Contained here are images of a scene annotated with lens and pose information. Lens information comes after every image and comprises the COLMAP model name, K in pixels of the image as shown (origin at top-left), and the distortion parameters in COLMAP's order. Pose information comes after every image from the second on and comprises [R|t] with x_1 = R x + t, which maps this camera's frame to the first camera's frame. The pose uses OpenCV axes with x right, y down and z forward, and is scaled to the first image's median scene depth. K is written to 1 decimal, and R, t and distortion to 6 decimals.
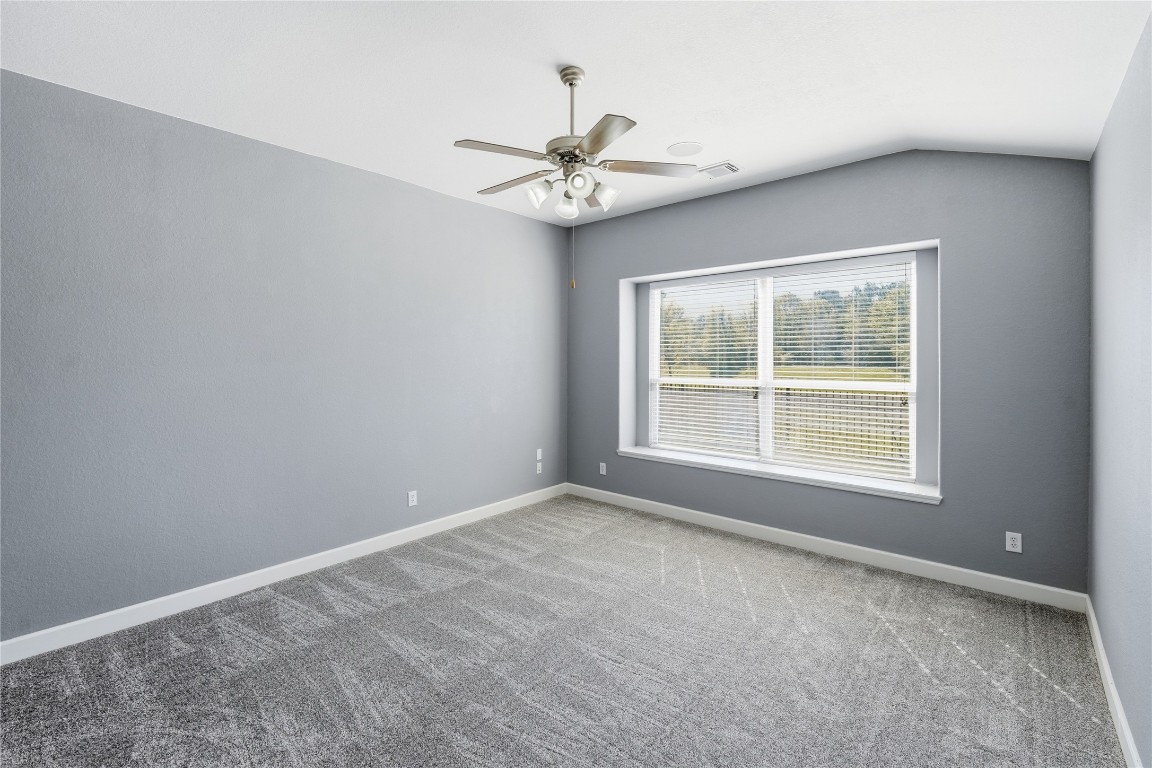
lens RADIAL K [[498.6, 0, 574.3], [0, 498.6, 362.7], [0, 0, 1]] dist [-0.011482, 0.000050]
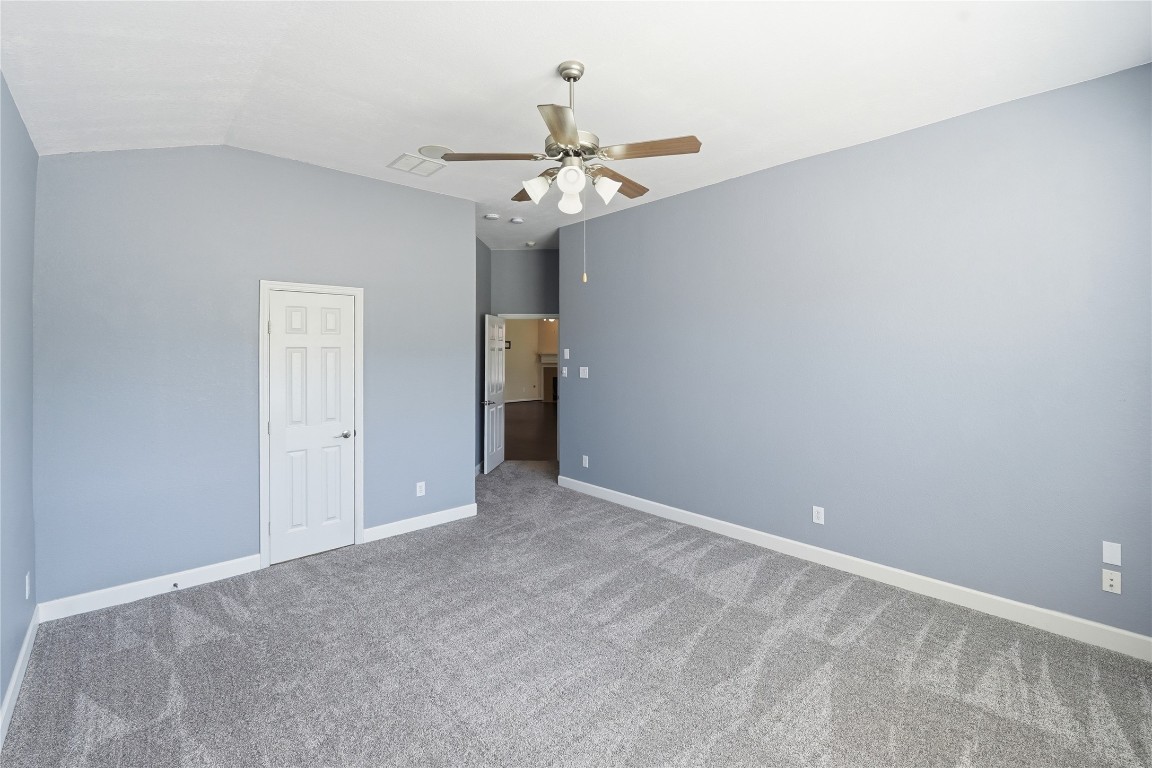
lens RADIAL K [[498.6, 0, 574.3], [0, 498.6, 362.7], [0, 0, 1]] dist [-0.011482, 0.000050]
pose [[-0.115730, 0.031313, -0.992787, 0.713668], [0.001470, 0.999507, 0.031354, -0.028678], [0.993280, 0.002169, -0.115719, 0.822468]]
